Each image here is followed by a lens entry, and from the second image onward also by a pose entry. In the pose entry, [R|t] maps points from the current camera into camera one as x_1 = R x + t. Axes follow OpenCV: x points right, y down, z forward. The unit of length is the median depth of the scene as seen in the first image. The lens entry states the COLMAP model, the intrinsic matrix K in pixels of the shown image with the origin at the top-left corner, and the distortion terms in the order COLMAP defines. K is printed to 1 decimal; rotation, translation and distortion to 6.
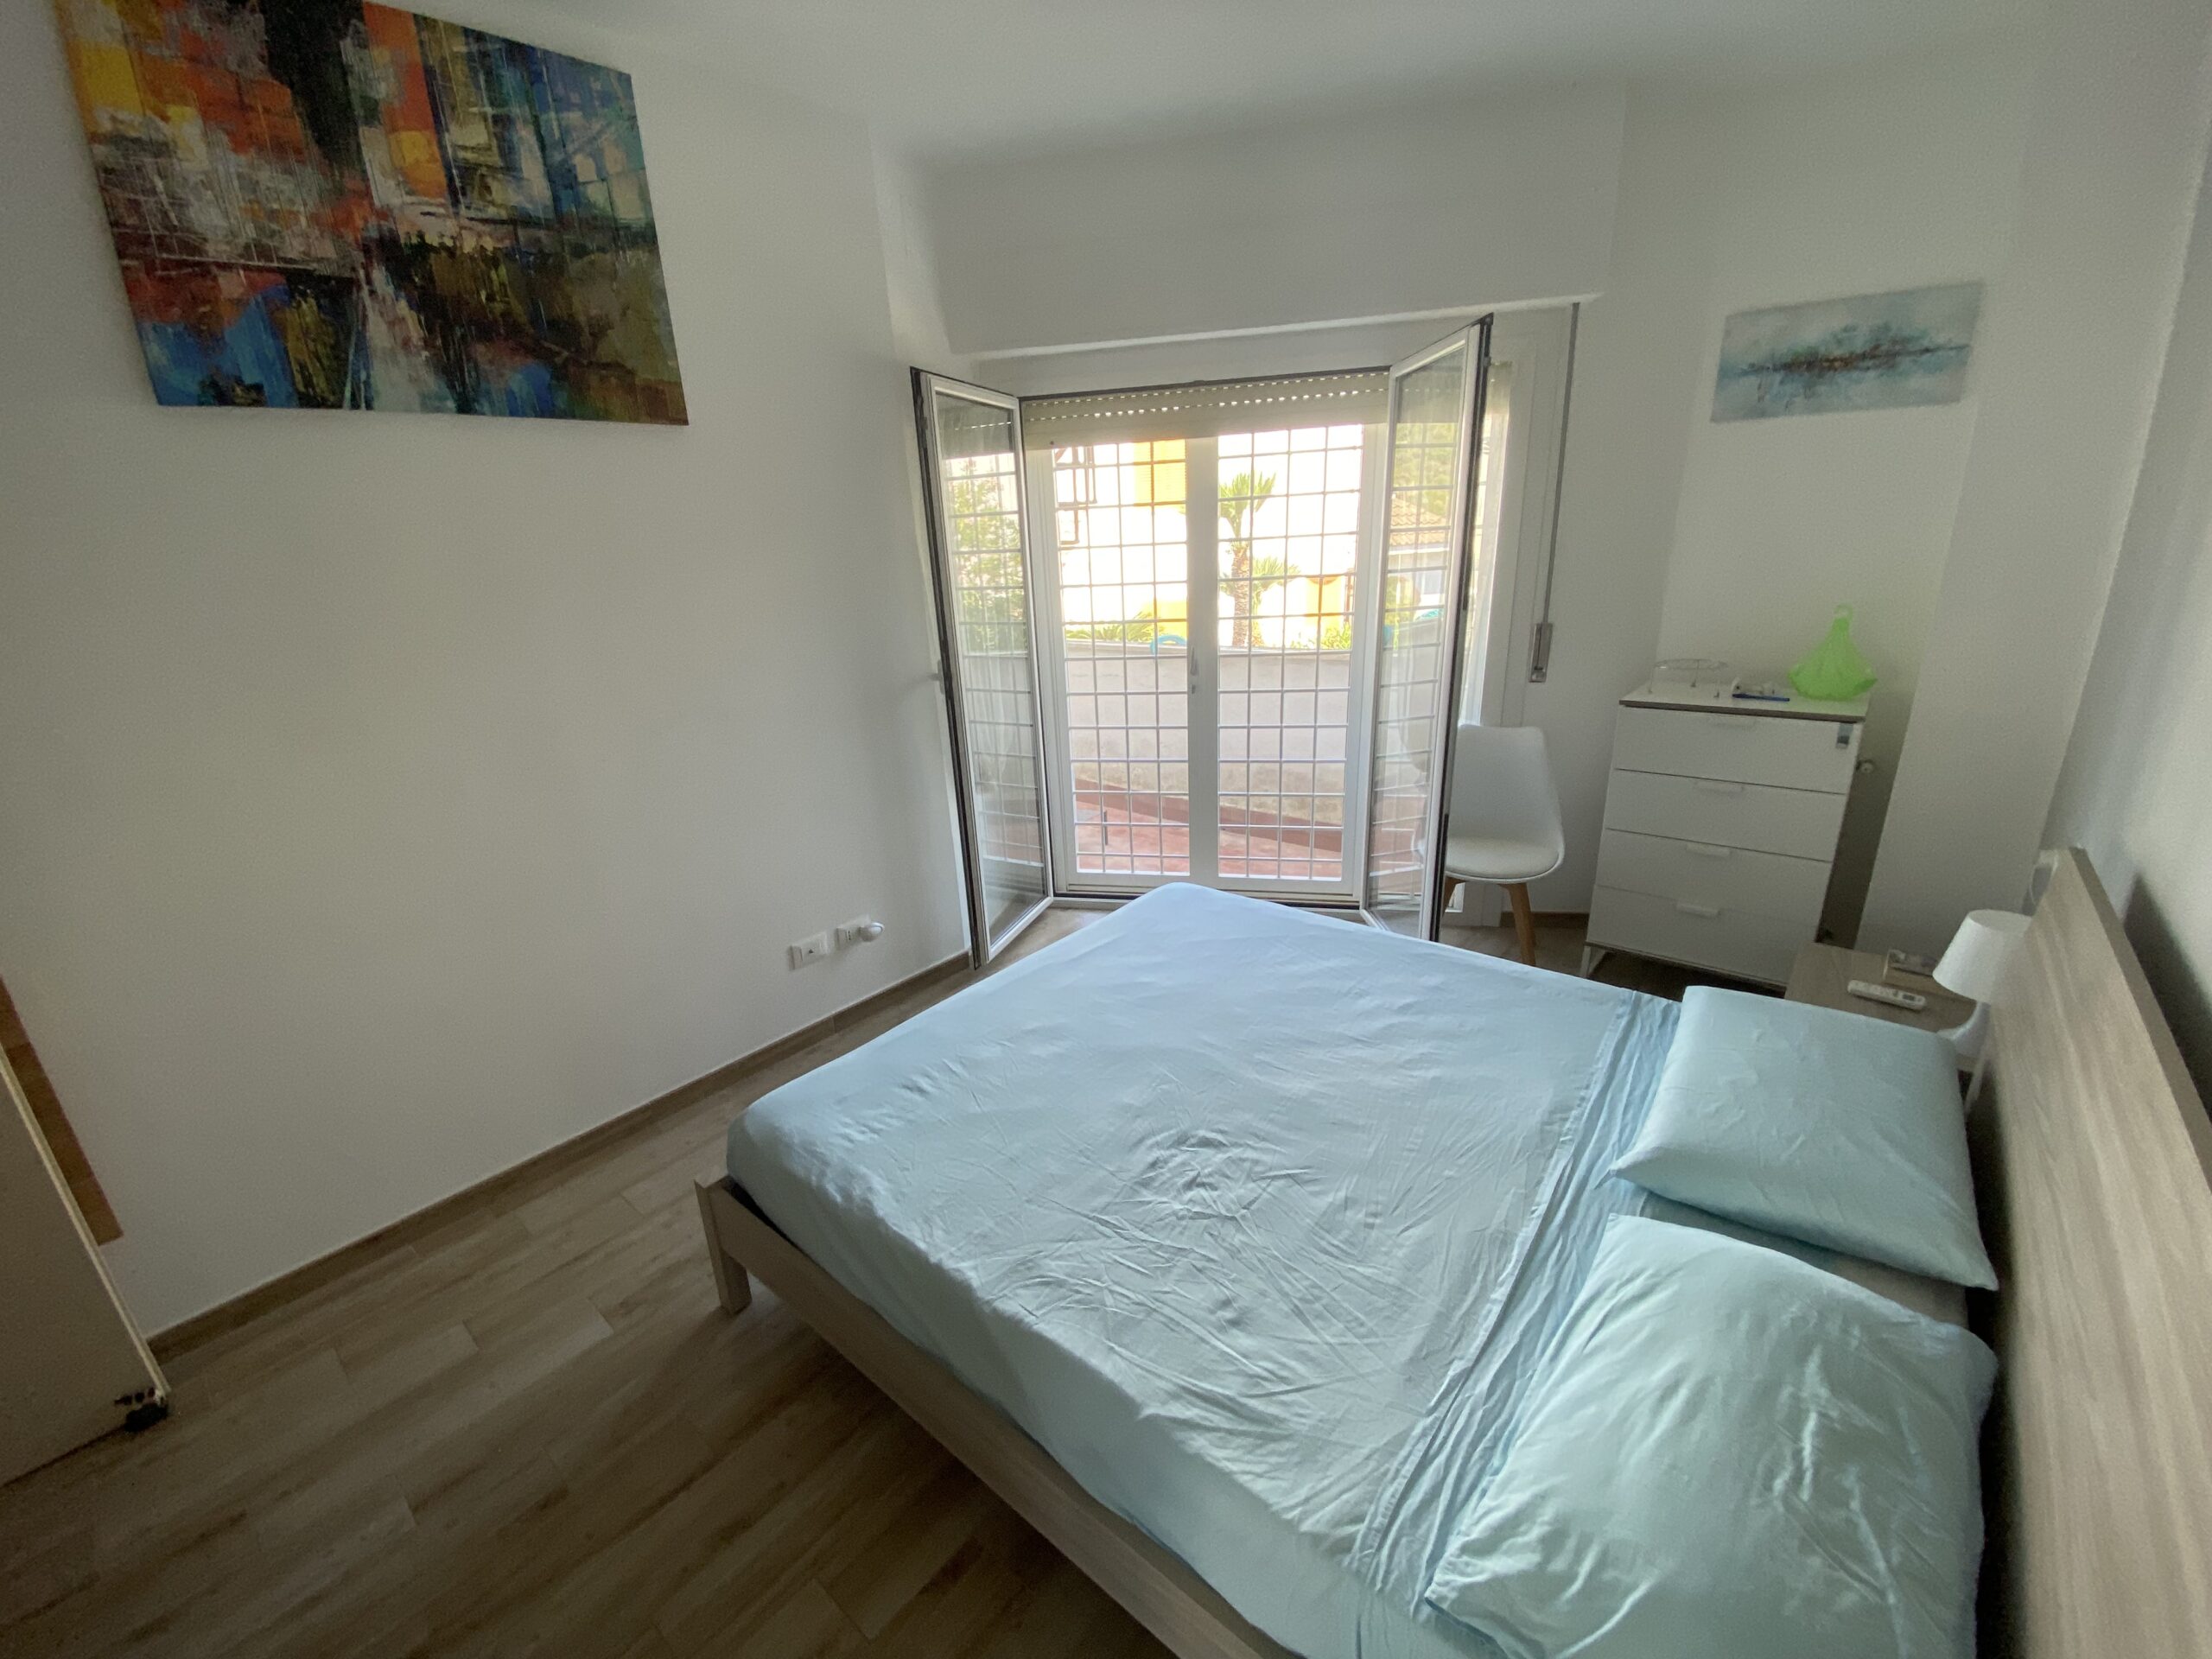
lens RADIAL K [[902.8, 0, 1078.3], [0, 902.8, 824.6], [0, 0, 1]] dist [0.001183, -0.016593]
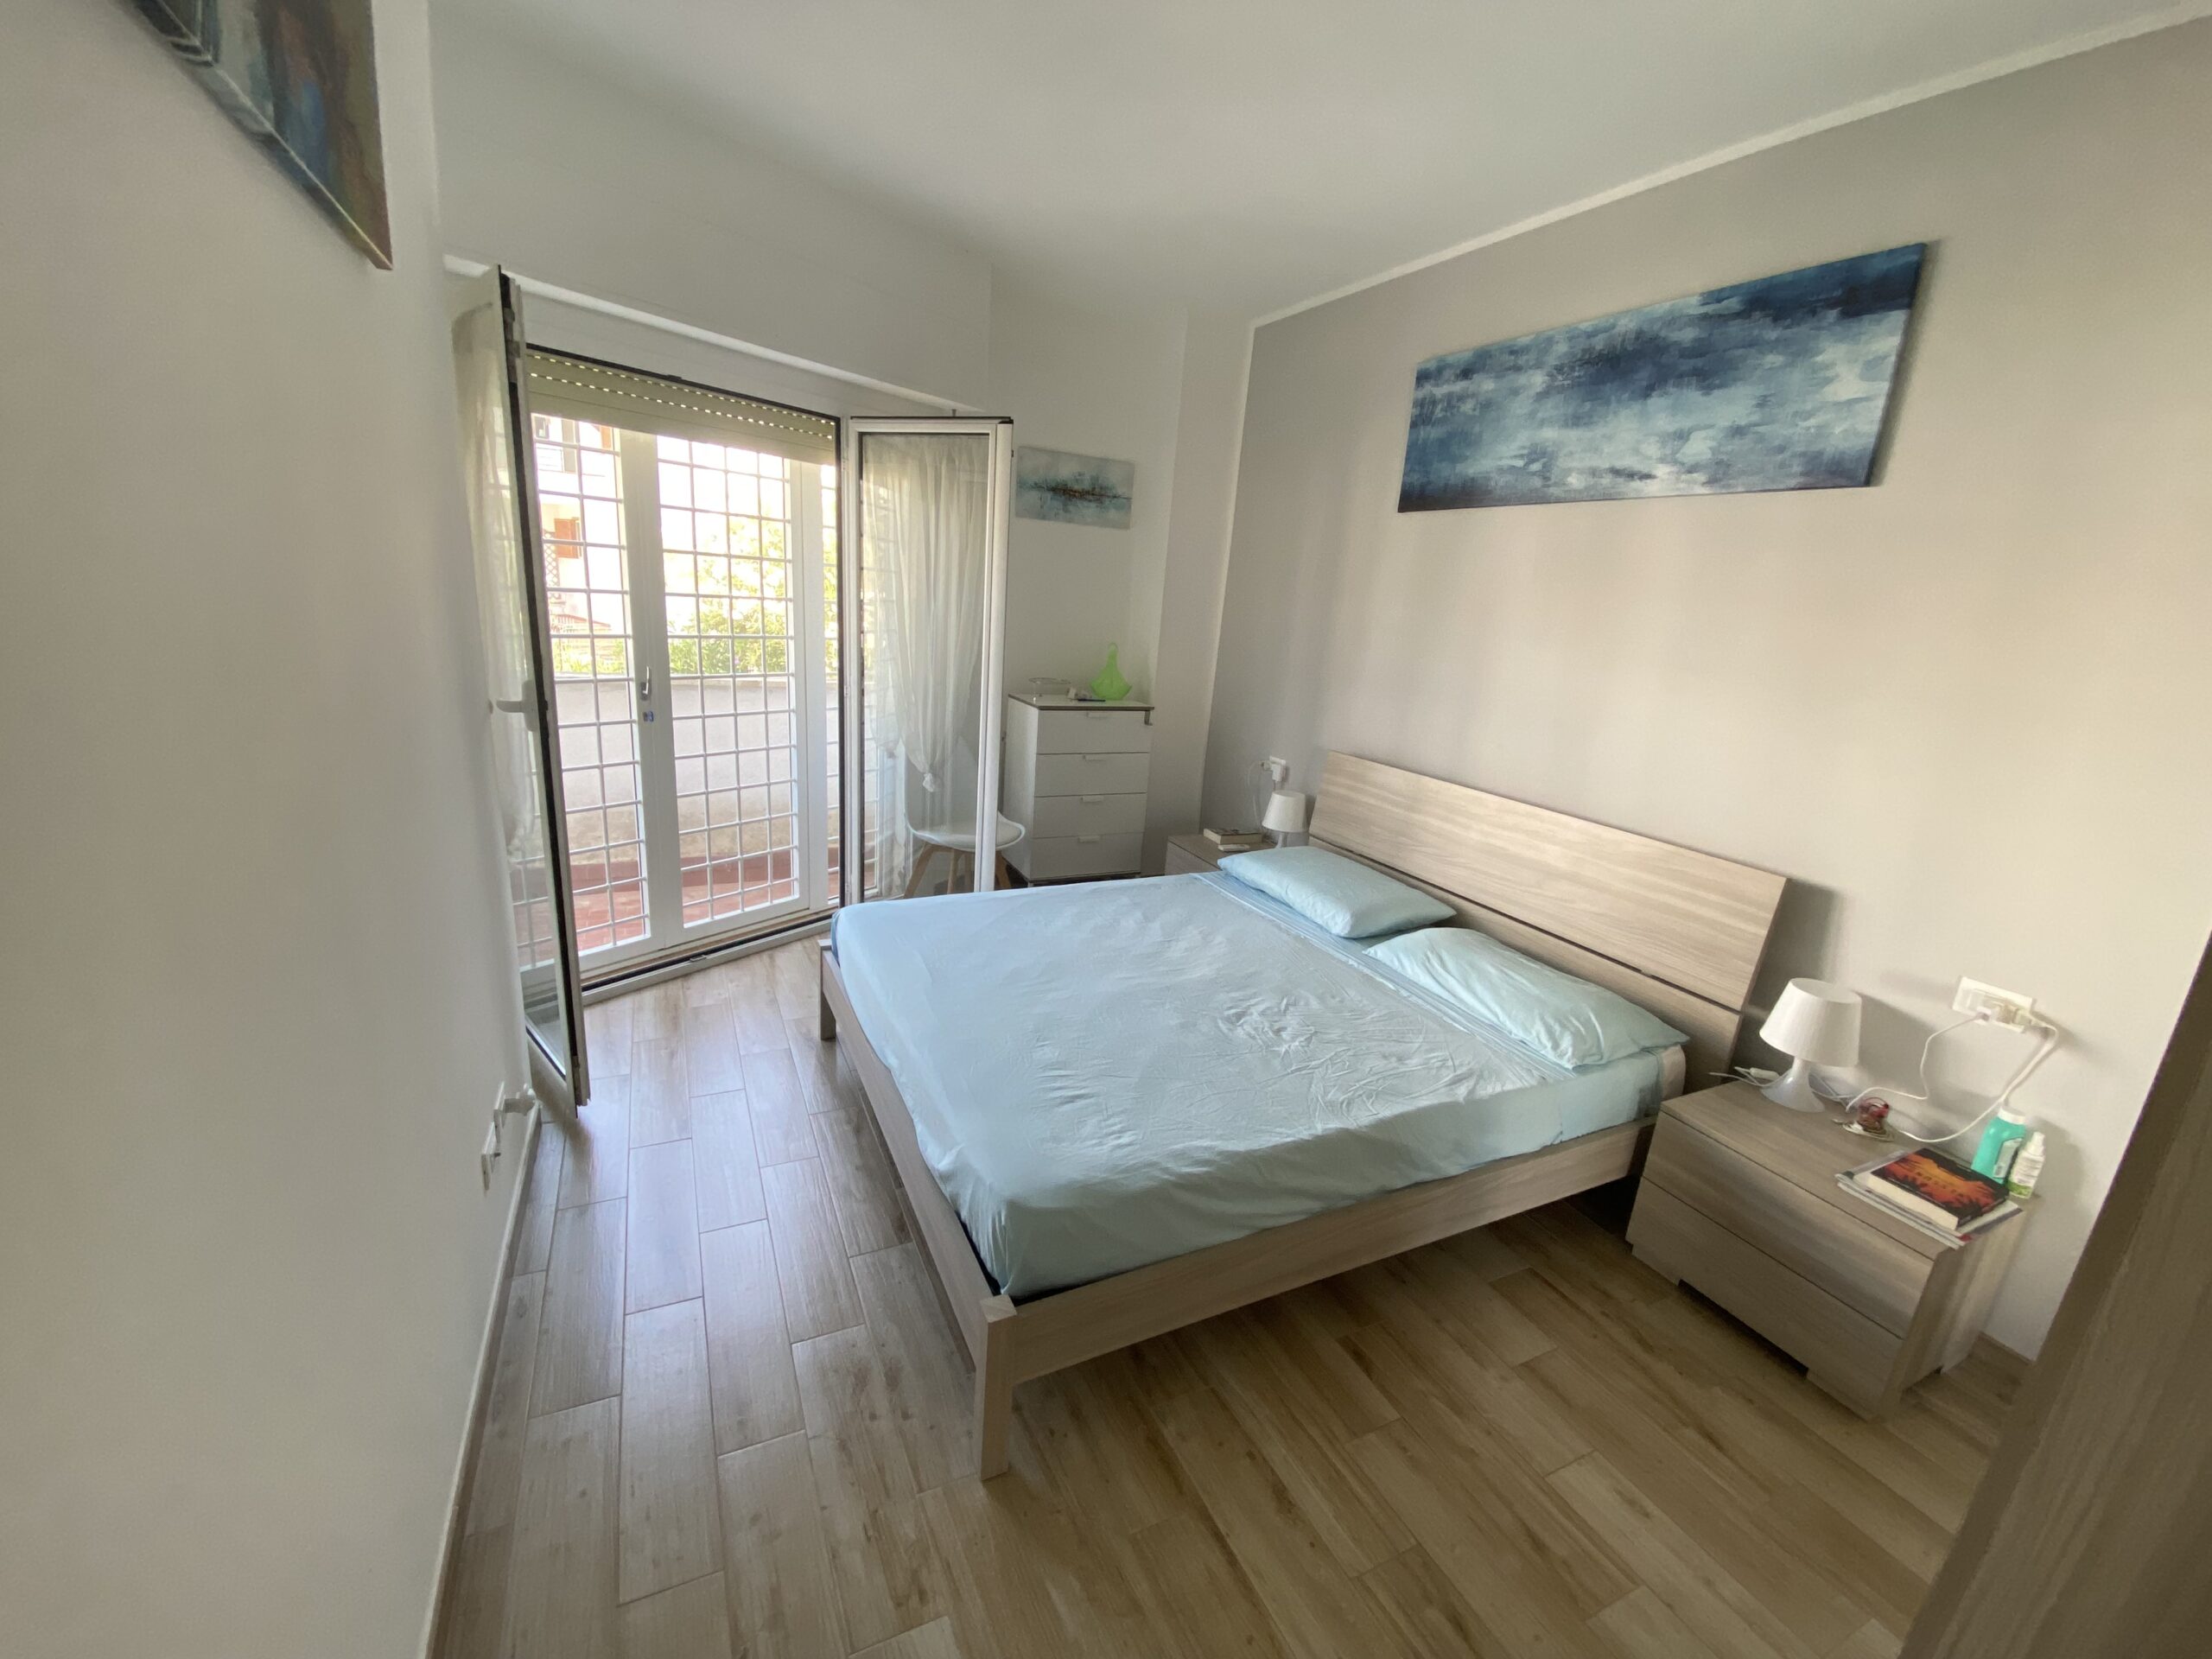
lens RADIAL K [[898.3, 0, 1096.2], [0, 898.3, 833.8], [0, 0, 1]] dist [0.020818, -0.019236]
pose [[0.385087, -0.160935, 0.908740, -0.779330], [0.186674, 0.977907, 0.094080, -0.061907], [-0.903803, 0.133410, 0.406622, 0.403418]]
